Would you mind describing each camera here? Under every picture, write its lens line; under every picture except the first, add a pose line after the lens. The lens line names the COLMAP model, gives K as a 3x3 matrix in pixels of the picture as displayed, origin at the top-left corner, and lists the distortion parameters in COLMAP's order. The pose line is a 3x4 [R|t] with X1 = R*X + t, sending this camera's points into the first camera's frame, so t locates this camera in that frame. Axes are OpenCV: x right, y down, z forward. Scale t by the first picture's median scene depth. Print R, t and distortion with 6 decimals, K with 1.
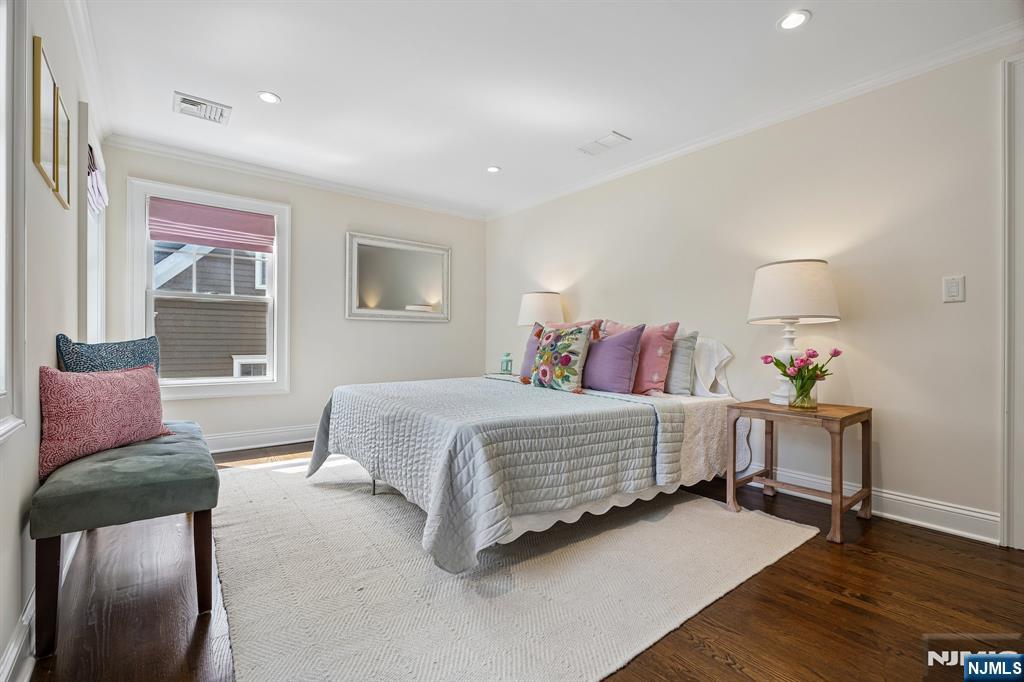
lens RADIAL K [[462.2, 0, 505.7], [0, 462.2, 343.7], [0, 0, 1]] dist [-0.007949, 0.004008]
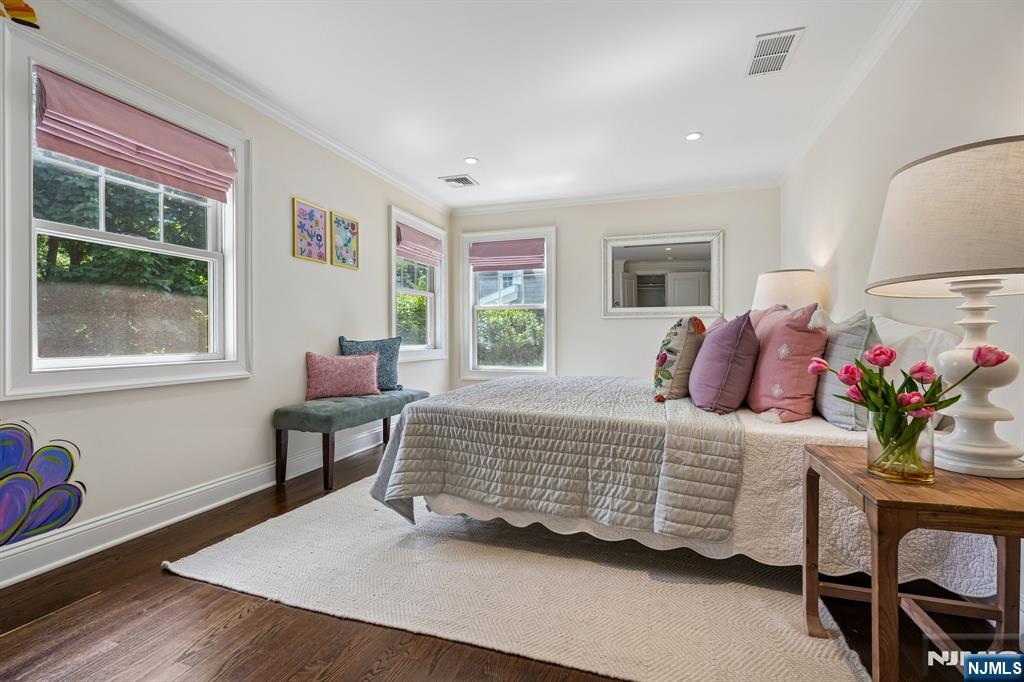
lens RADIAL K [[462.2, 0, 506.2], [0, 462.2, 339.3], [0, 0, 1]] dist [-0.007949, 0.004008]
pose [[0.552595, -0.006218, -0.833427, 0.852919], [0.001531, 0.999978, -0.006446, 0.005066], [0.833449, 0.002286, 0.552592, 0.412594]]
